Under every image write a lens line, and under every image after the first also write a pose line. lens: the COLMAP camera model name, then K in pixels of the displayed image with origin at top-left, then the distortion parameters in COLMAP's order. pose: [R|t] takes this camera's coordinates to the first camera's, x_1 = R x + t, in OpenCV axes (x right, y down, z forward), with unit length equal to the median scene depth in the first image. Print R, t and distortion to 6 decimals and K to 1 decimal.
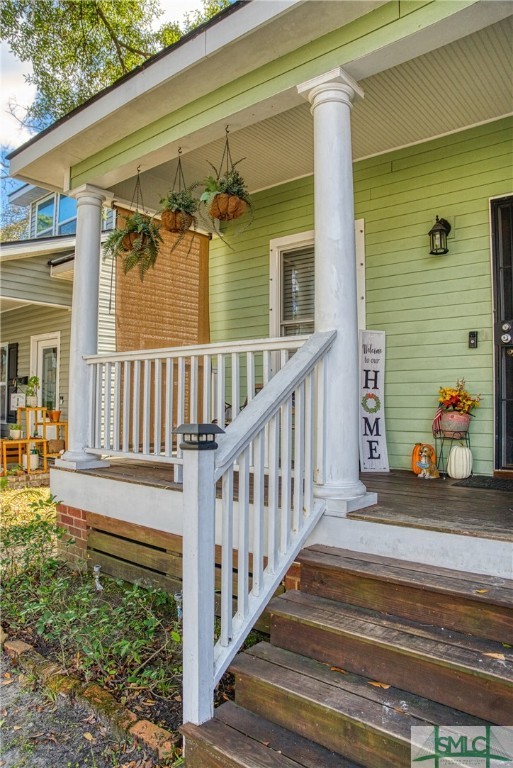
lens RADIAL K [[532.7, 0, 259.8], [0, 532.7, 385.7], [0, 0, 1]] dist [-0.168937, 0.119307]
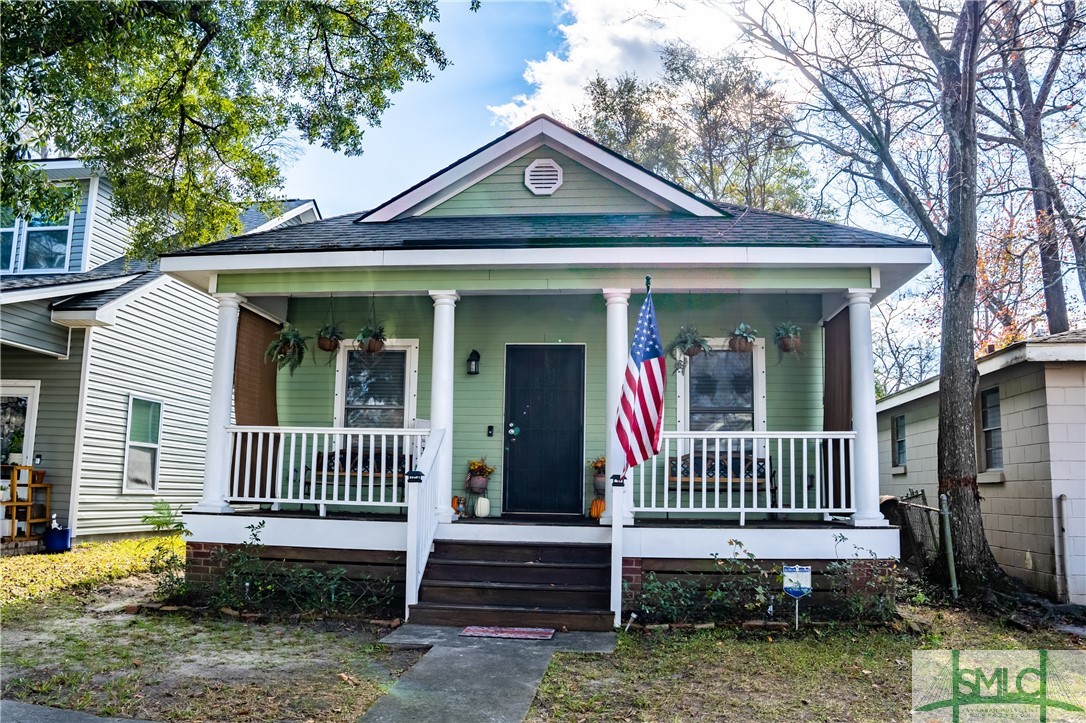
lens RADIAL K [[813.8, 0, 530.3], [0, 813.8, 379.4], [0, 0, 1]] dist [-0.140985, 0.058851]
pose [[0.834599, 0.091117, 0.543270, -0.765506], [-0.032775, 0.992692, -0.116144, 0.035233], [-0.549882, 0.079128, 0.831485, -1.030301]]
